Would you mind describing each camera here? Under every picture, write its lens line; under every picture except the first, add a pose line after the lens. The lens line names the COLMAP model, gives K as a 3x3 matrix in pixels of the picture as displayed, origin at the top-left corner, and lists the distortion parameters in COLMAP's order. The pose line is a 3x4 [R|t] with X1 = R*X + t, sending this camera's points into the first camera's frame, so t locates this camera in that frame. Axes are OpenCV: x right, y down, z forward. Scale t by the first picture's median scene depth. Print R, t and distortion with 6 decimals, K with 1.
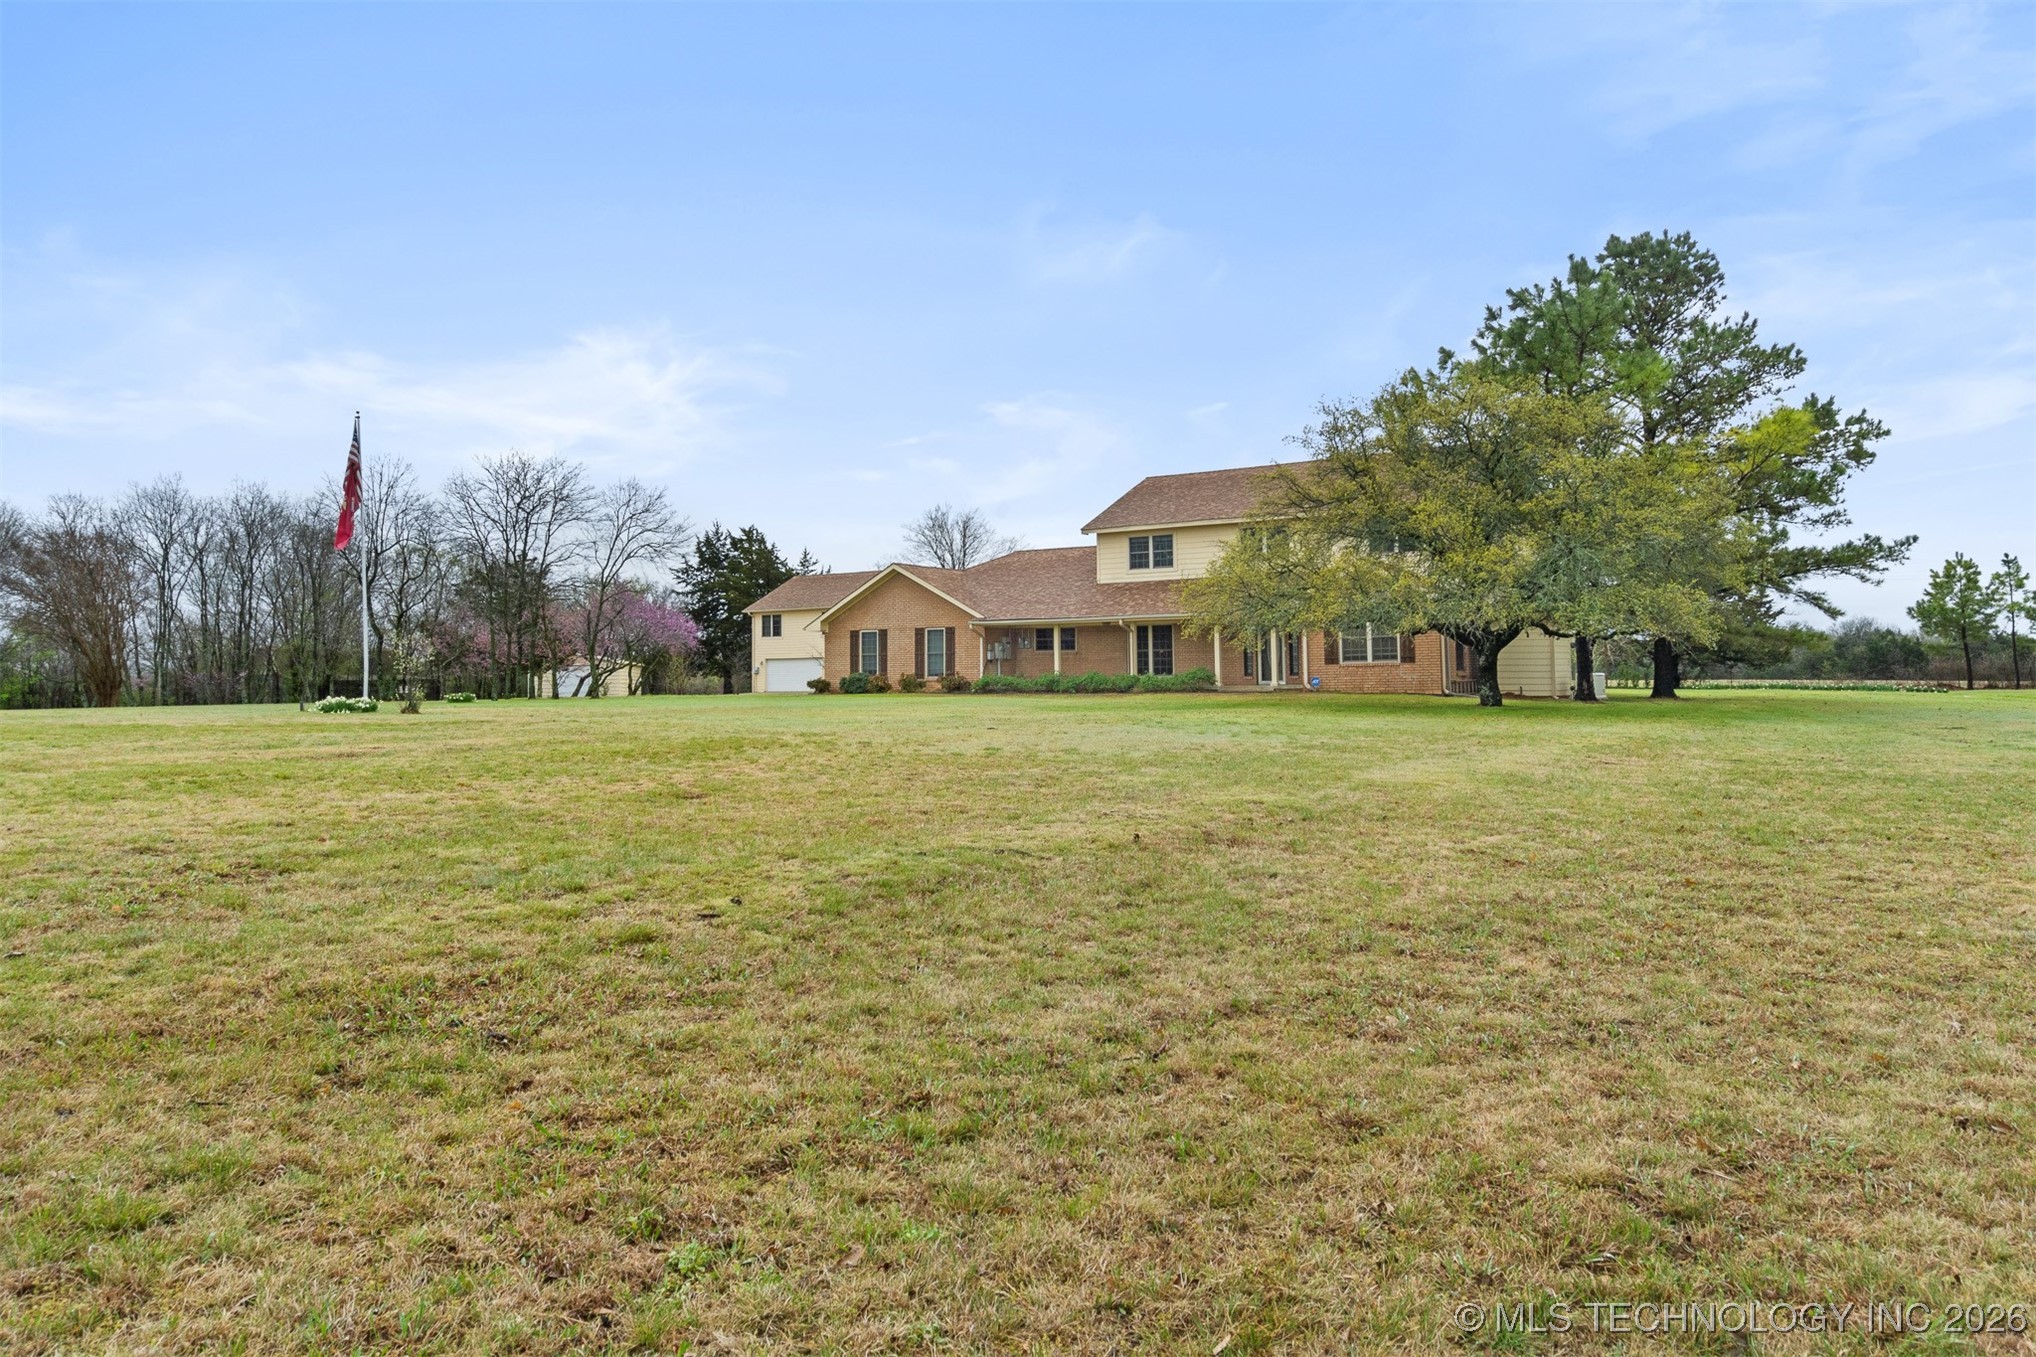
lens RADIAL K [[1413.1, 0, 1020.9], [0, 1413.1, 646.5], [0, 0, 1]] dist [-0.009979, -0.002108]
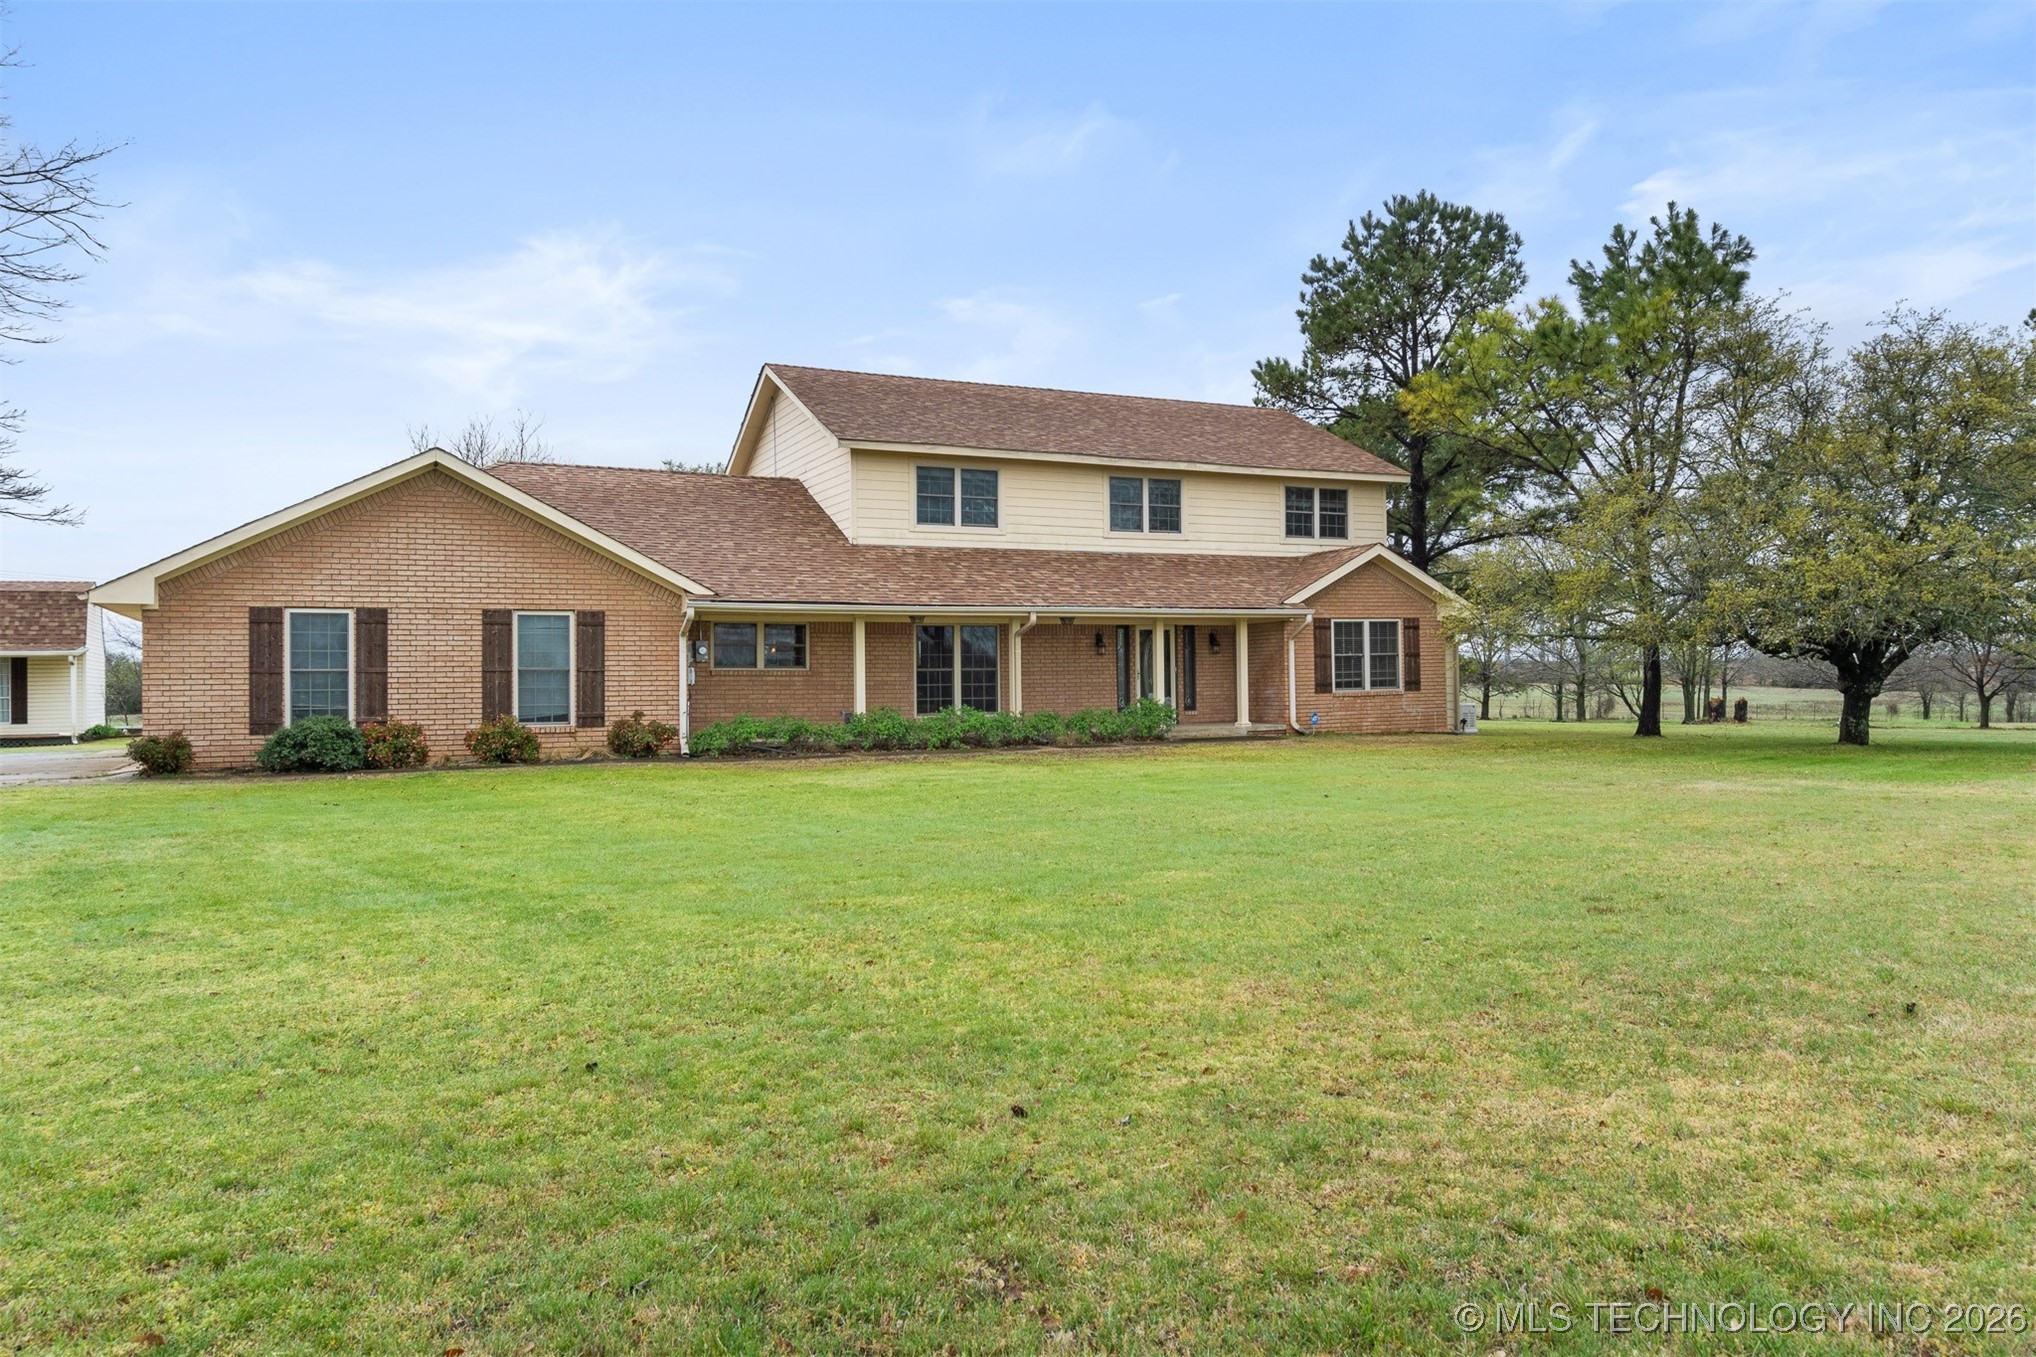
lens RADIAL K [[1413.1, 0, 1020.9], [0, 1413.1, 646.5], [0, 0, 1]] dist [-0.009979, -0.002108]
pose [[0.484941, 0.026490, 0.874146, -0.379154], [-0.009863, 0.999643, -0.024821, 0.007245], [-0.874491, 0.003415, 0.485029, 0.676091]]
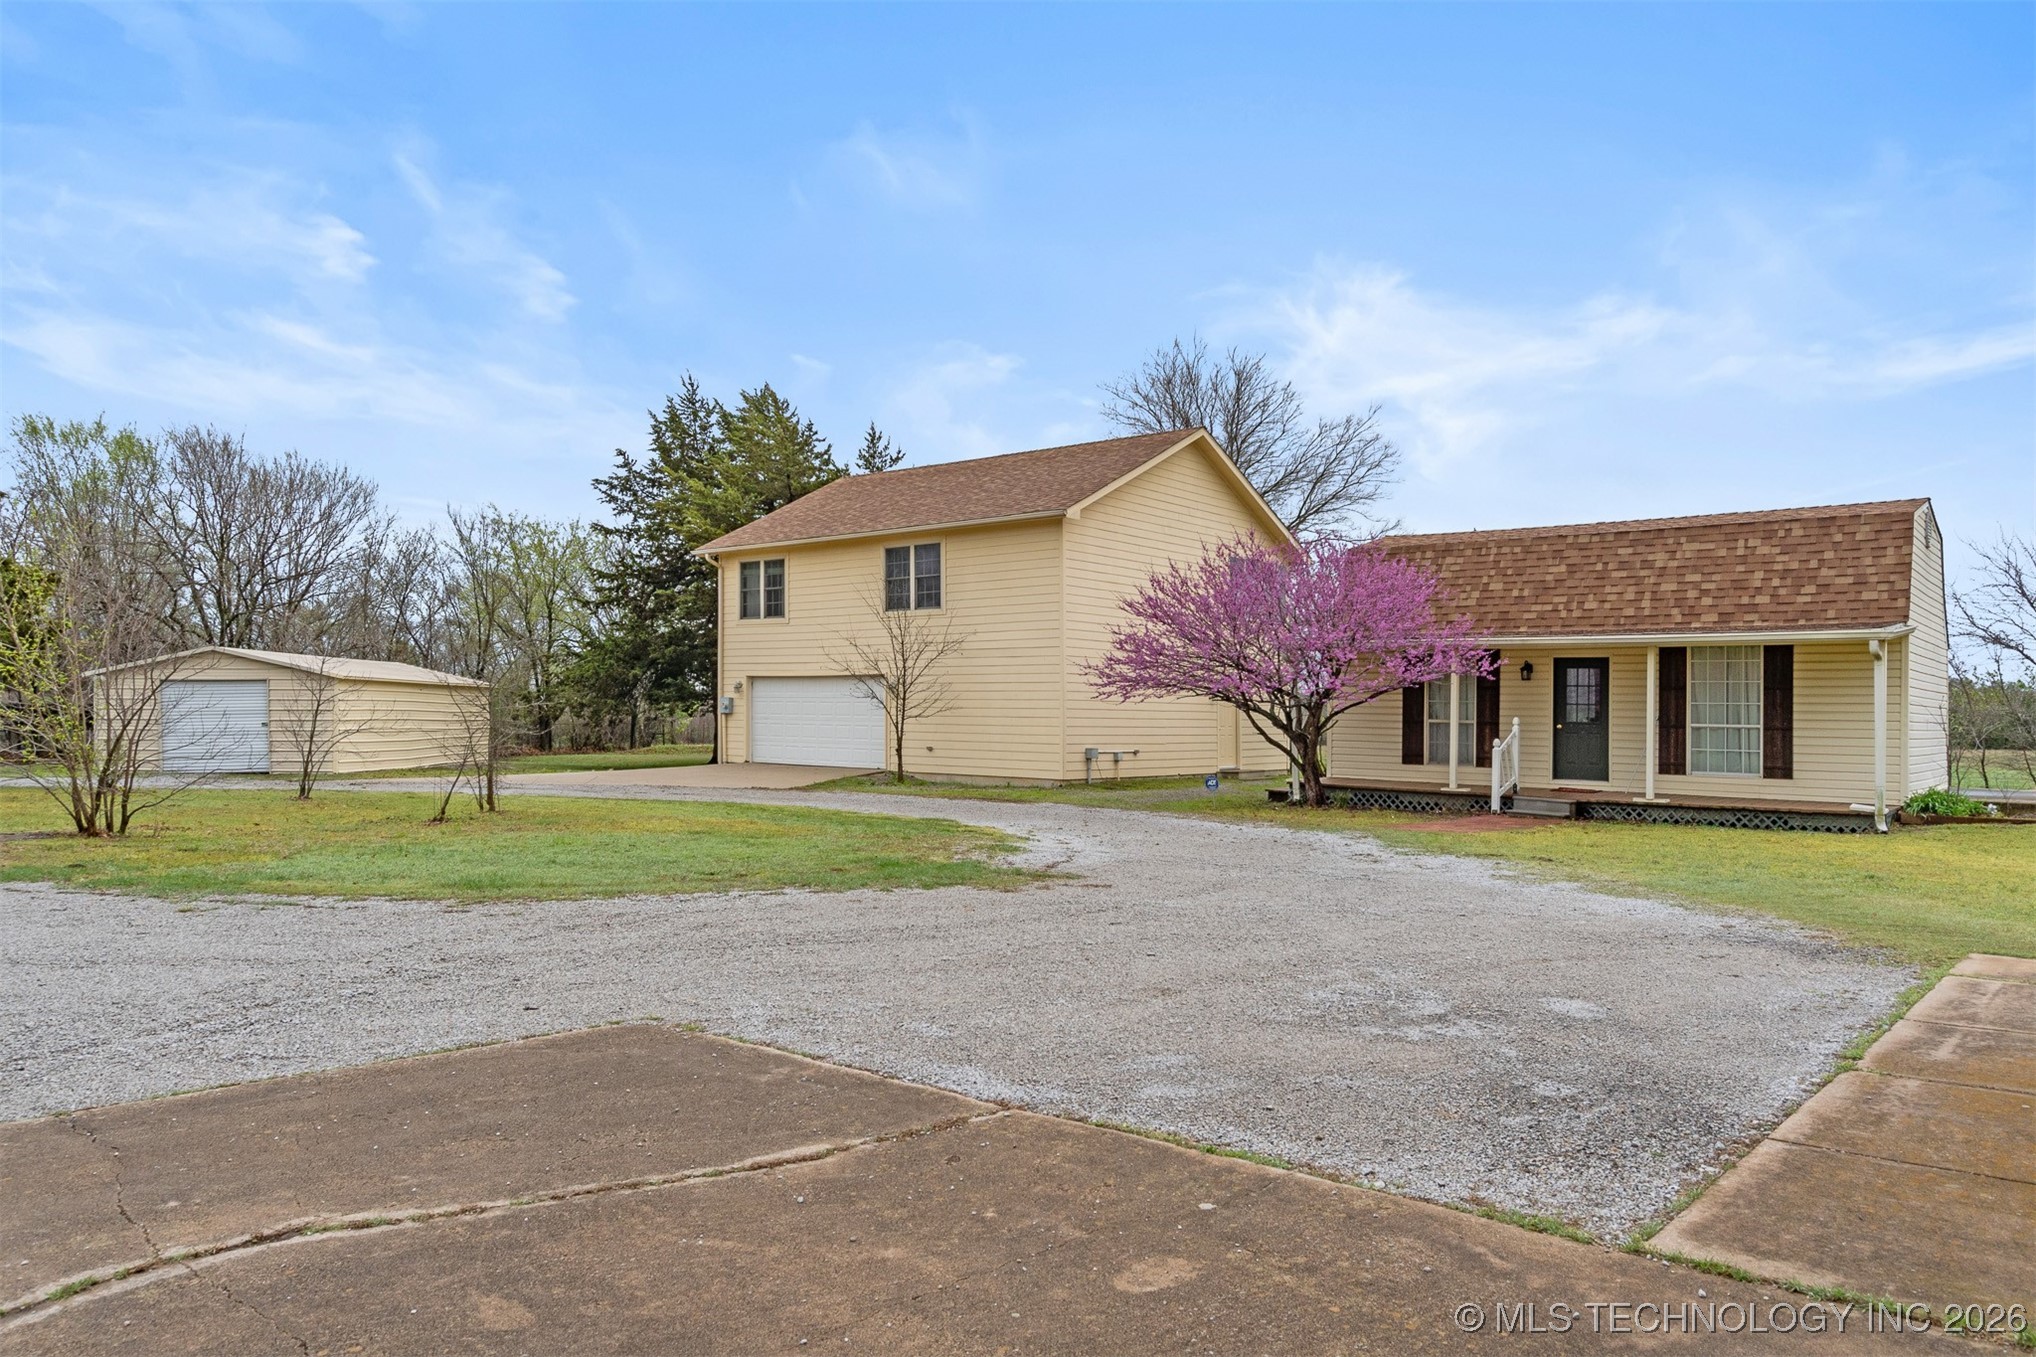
lens RADIAL K [[1378.0, 0, 1018.0], [0, 1378.0, 678.5], [0, 0, 1]] dist [-0.014248, -0.007437]
pose [[0.993268, 0.017775, -0.114471, -0.118150], [-0.017255, 0.999836, 0.005533, 0.010783], [0.114550, -0.003521, 0.993411, 1.170981]]
